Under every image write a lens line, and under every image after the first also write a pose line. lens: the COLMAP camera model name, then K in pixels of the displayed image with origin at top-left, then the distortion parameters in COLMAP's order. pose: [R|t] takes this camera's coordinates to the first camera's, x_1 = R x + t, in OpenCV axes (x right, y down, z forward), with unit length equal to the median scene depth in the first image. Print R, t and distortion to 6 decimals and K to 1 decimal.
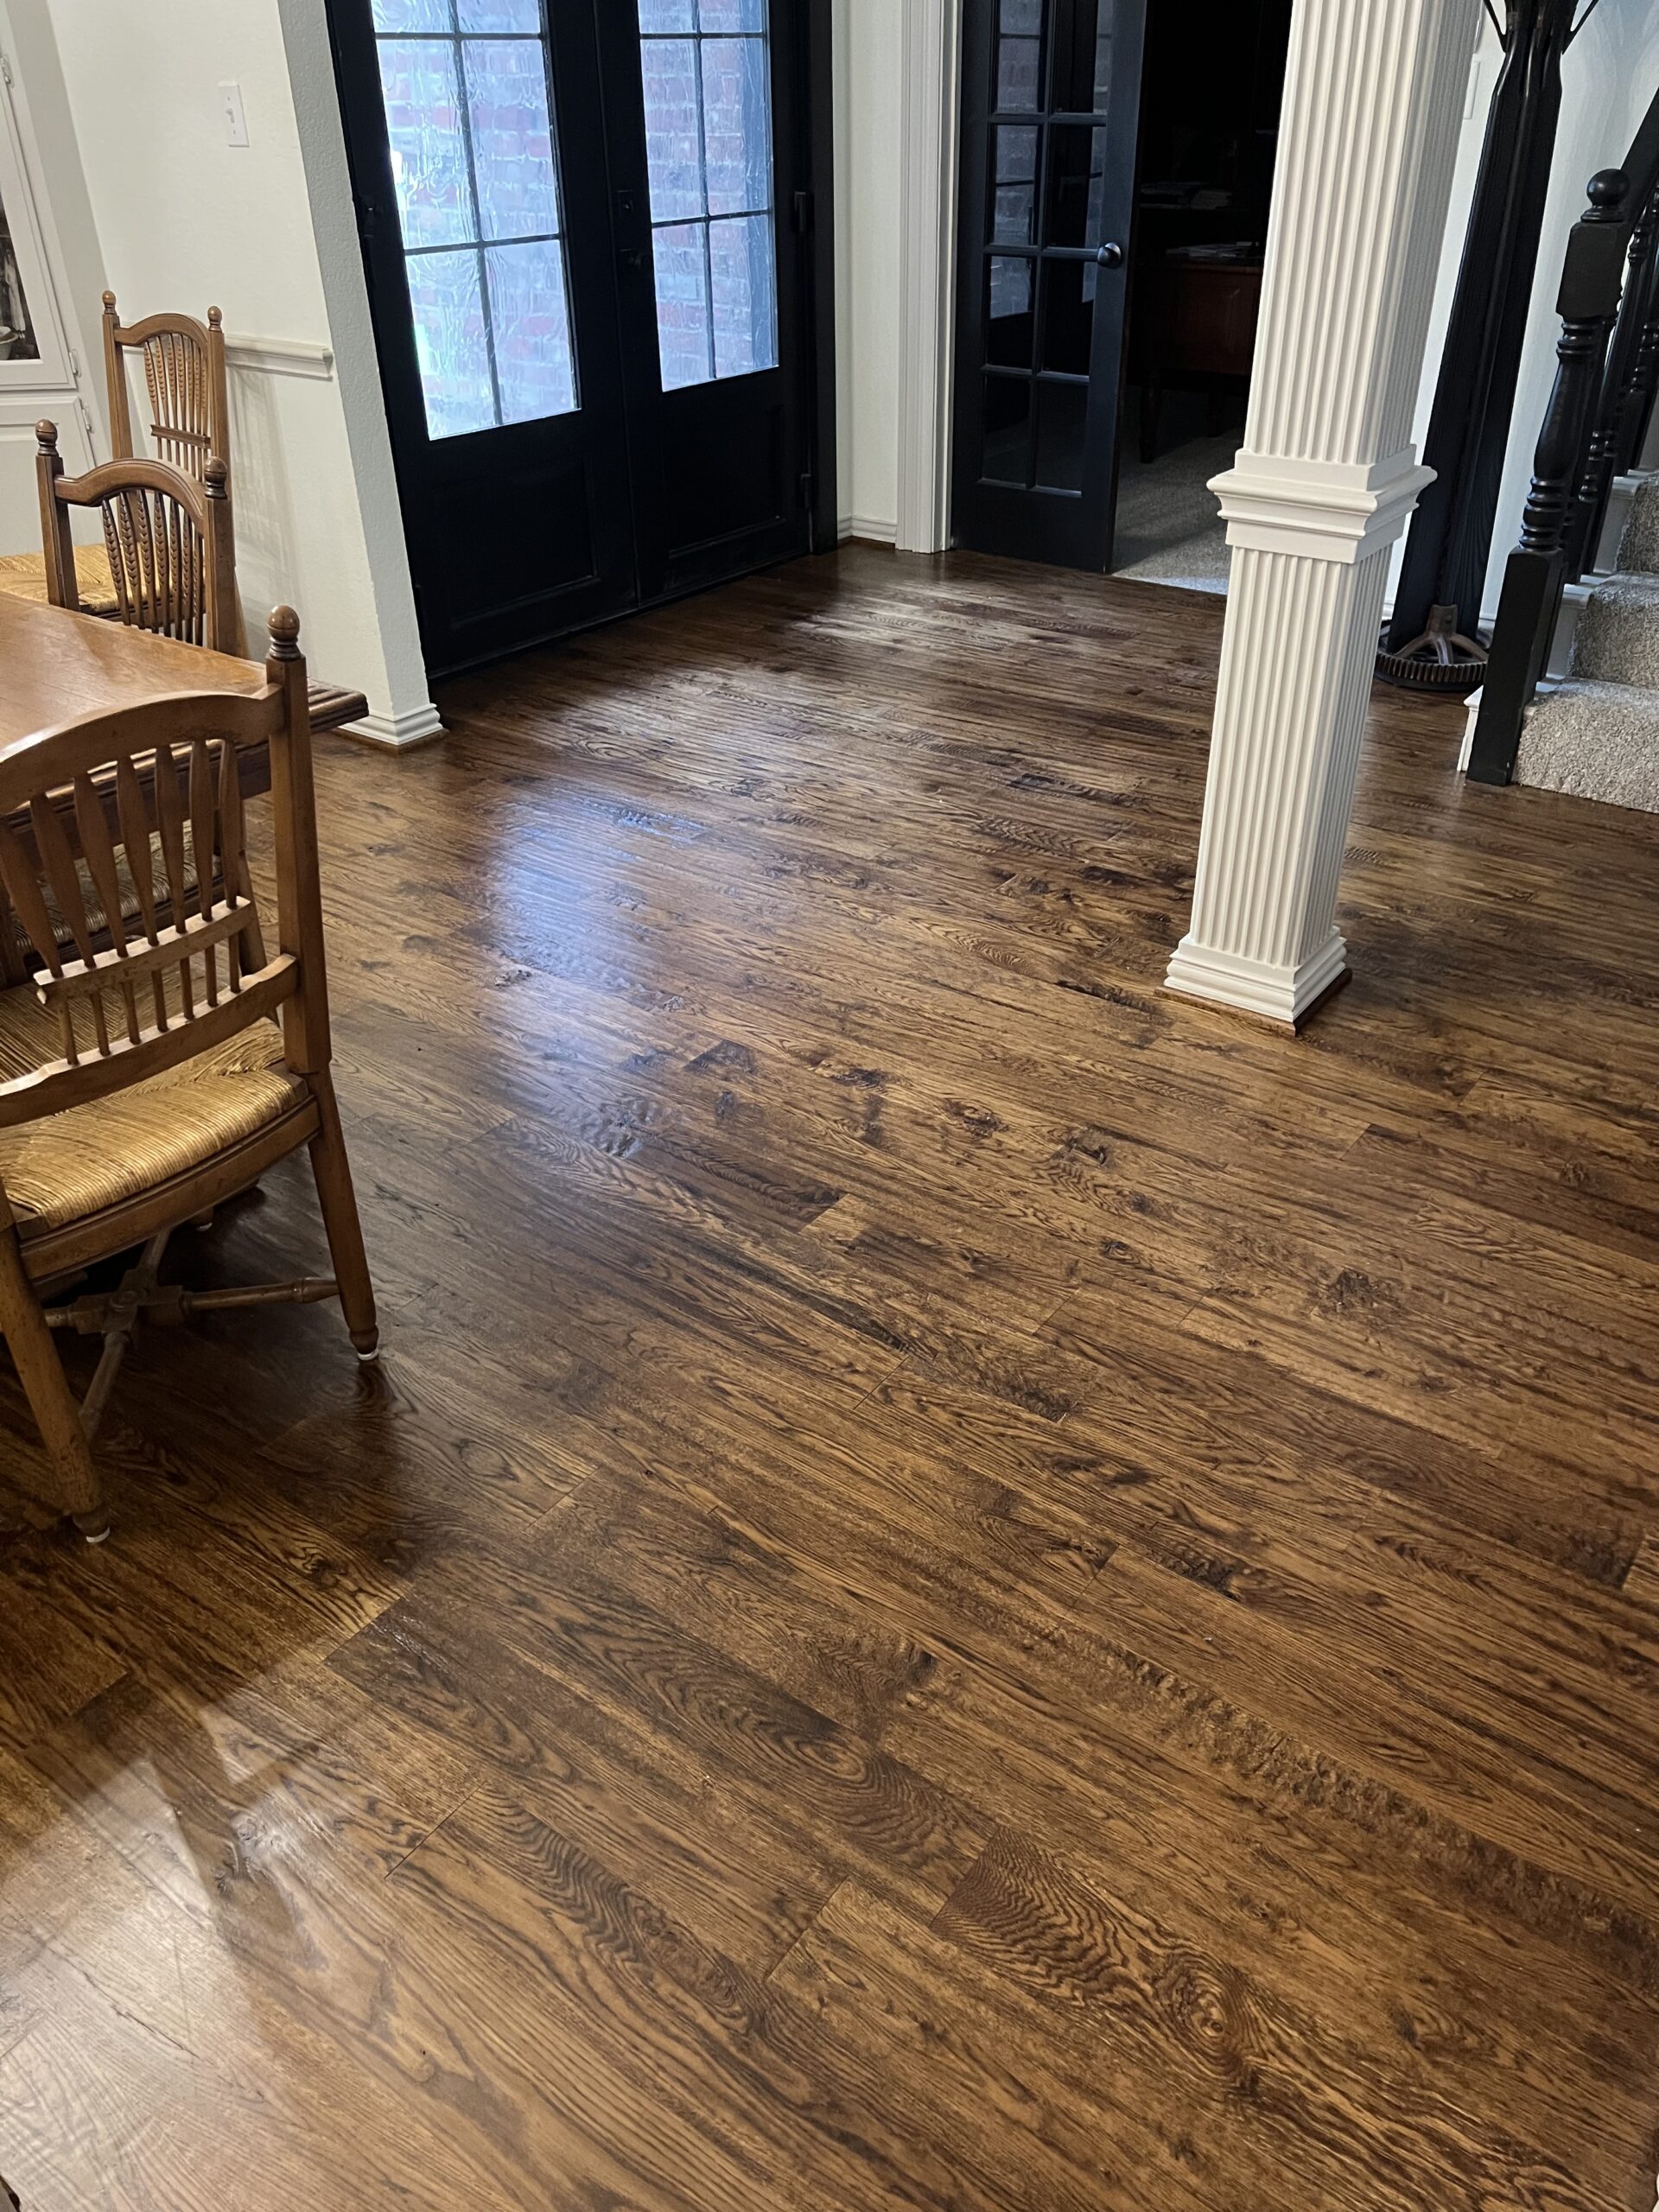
lens RADIAL K [[1657.8, 0, 826.0], [0, 1657.8, 1110.4], [0, 0, 1]] dist [0.012190, -0.017759]
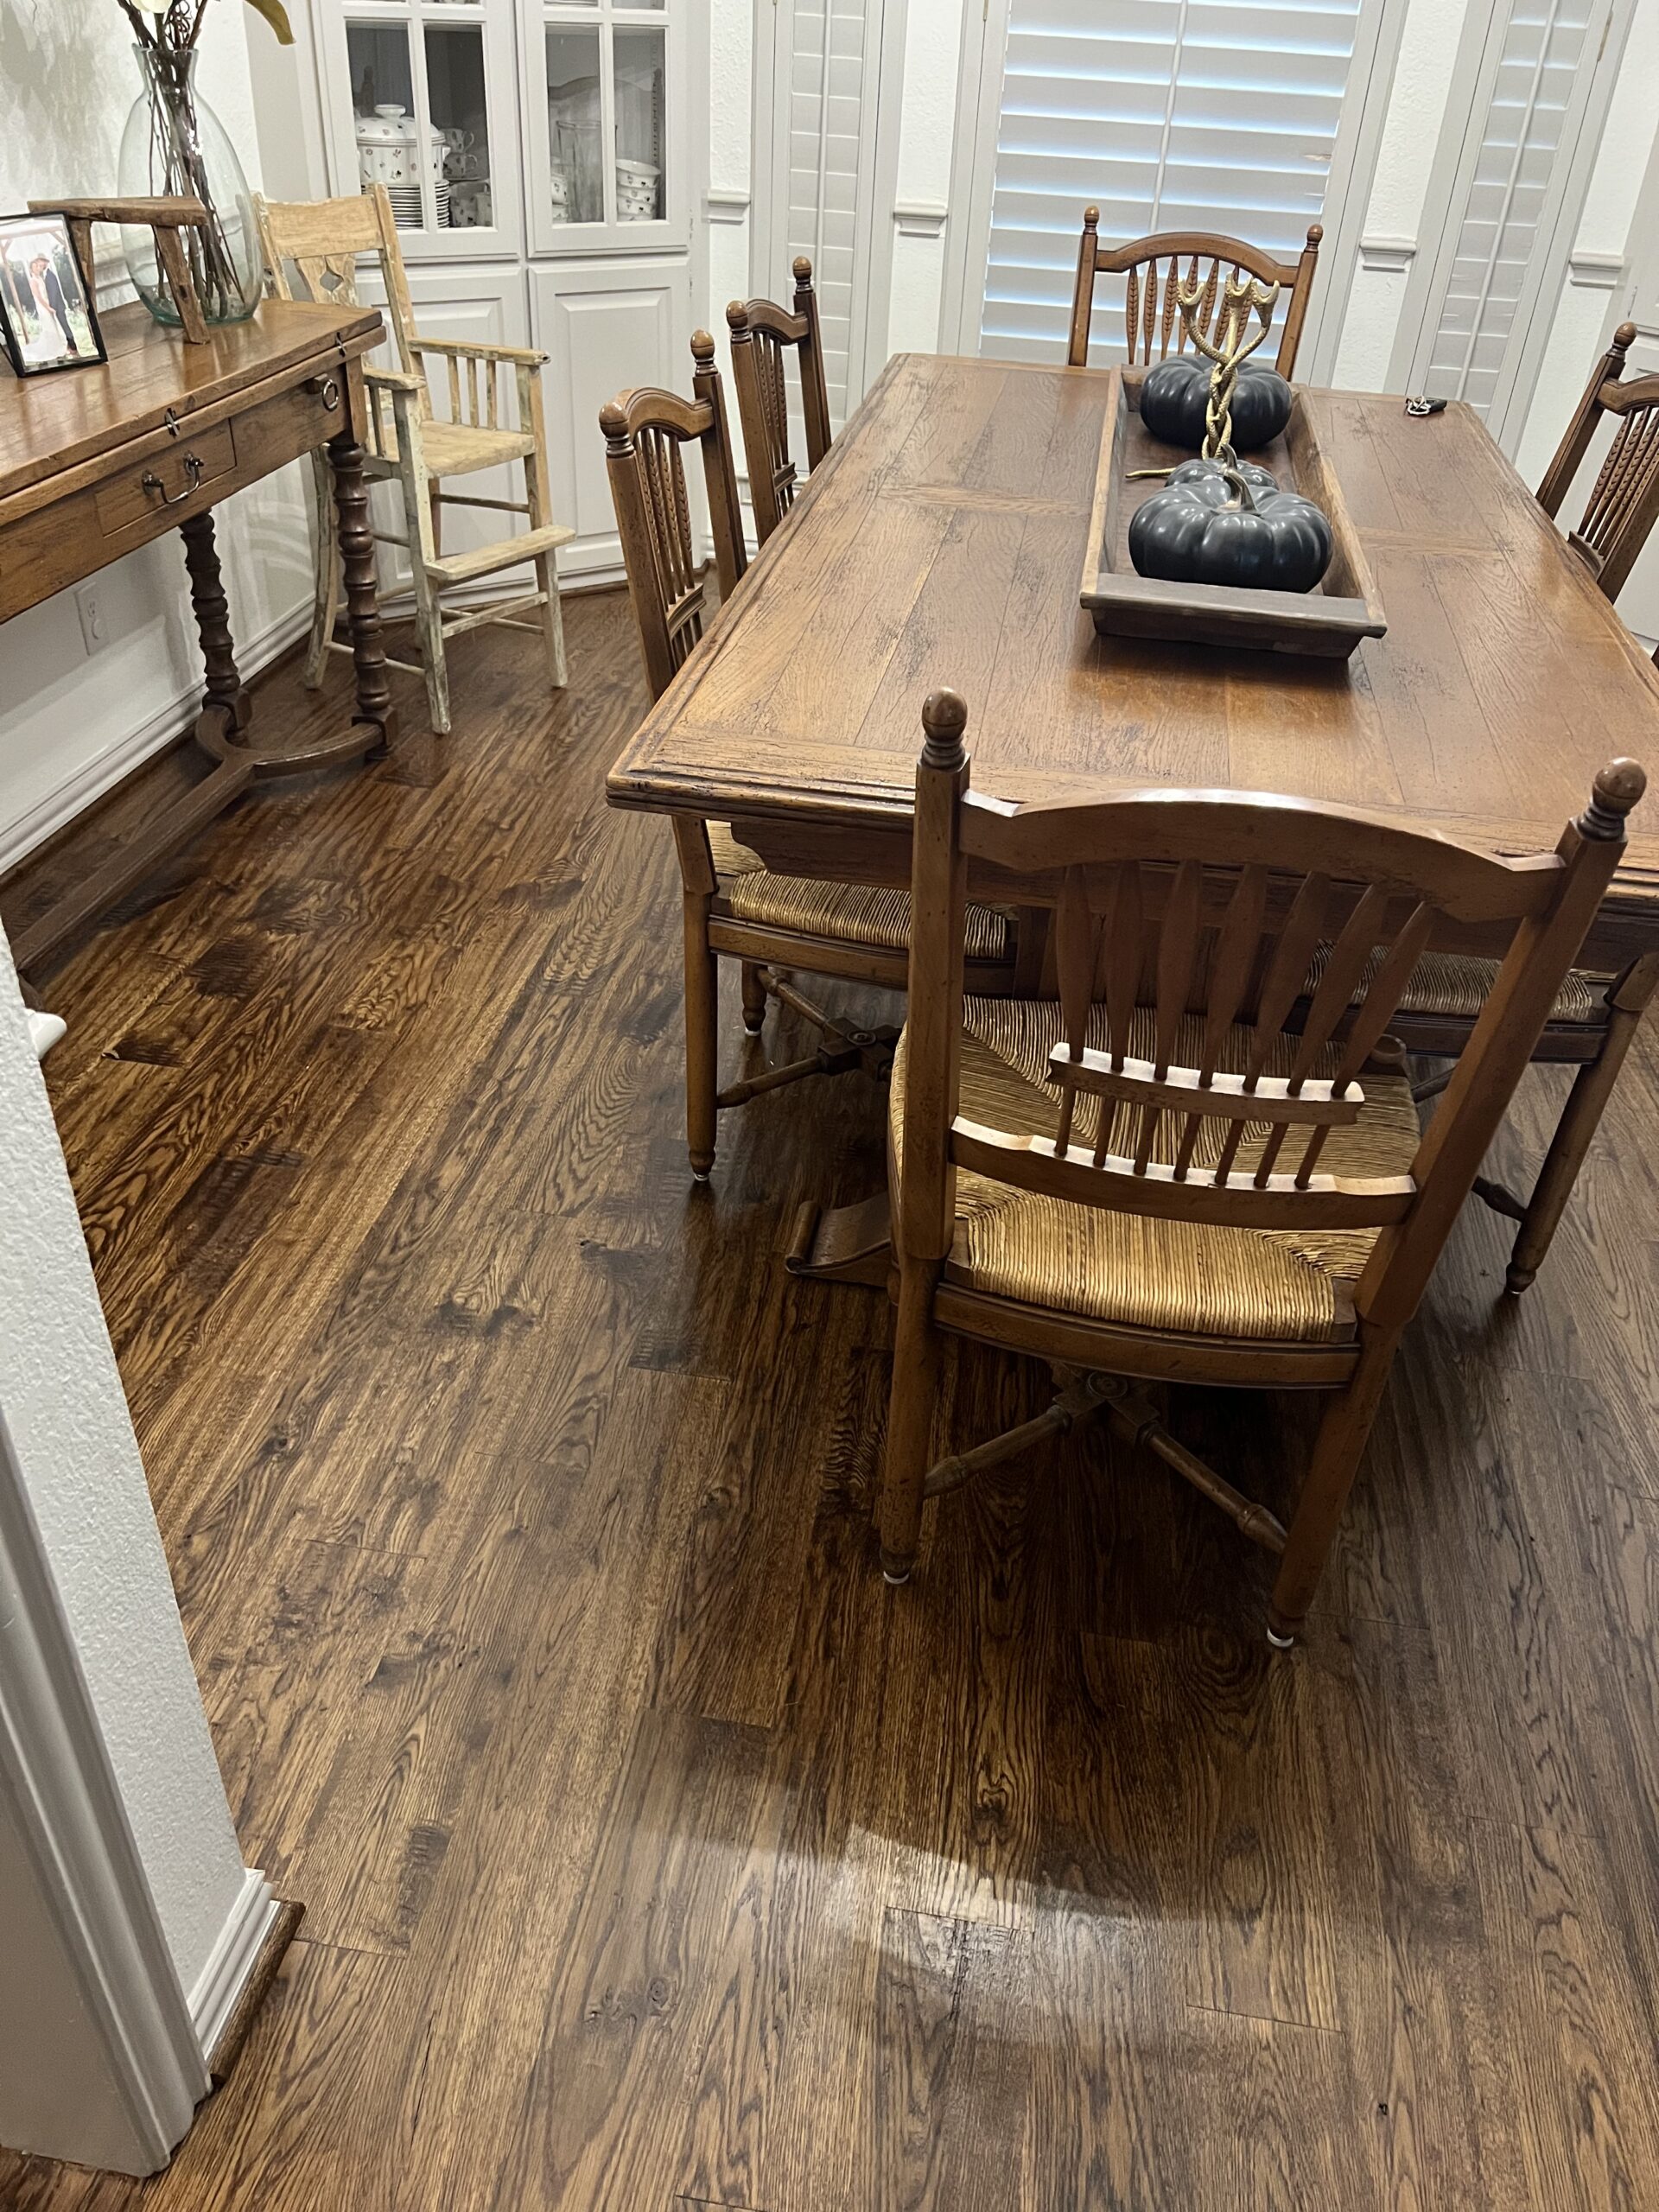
lens RADIAL K [[1657.8, 0, 825.8], [0, 1657.8, 1093.7], [0, 0, 1]] dist [0.012190, -0.017759]
pose [[0.472284, 0.523573, -0.709098, 0.050183], [-0.514719, 0.816879, 0.260334, -0.186912], [0.715550, 0.242034, 0.655292, 0.343640]]
